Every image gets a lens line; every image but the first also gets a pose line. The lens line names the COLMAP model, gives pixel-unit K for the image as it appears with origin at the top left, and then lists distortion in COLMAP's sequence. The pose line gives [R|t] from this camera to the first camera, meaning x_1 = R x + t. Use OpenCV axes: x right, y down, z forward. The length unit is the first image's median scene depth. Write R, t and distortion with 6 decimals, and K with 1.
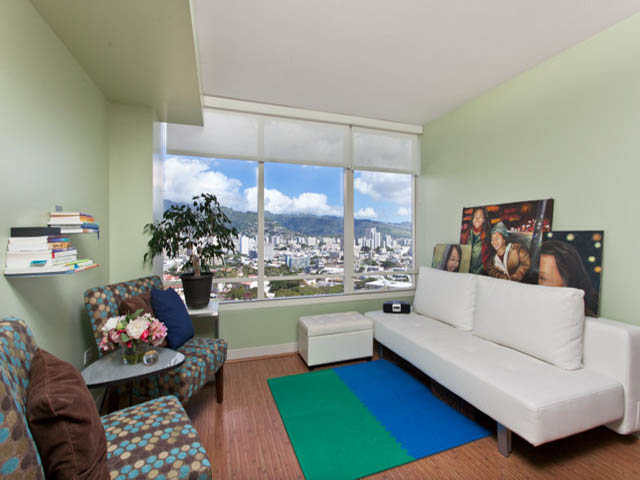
lens RADIAL K [[306.6, 0, 321.5], [0, 306.6, 237.1], [0, 0, 1]] dist [-0.000056, 0.000100]
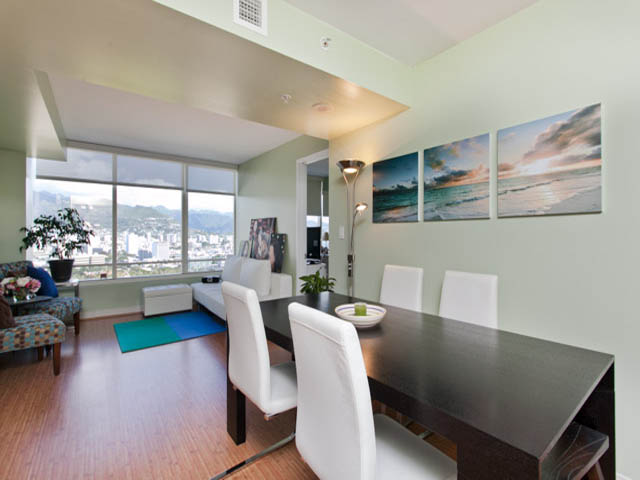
lens RADIAL K [[306.6, 0, 321.5], [0, 306.6, 237.1], [0, 0, 1]] dist [-0.000056, 0.000100]
pose [[0.953651, 0.002309, 0.300906, 0.366833], [-0.004105, 0.999977, 0.005336, -0.008127], [-0.300887, -0.006323, 0.953639, -0.836146]]
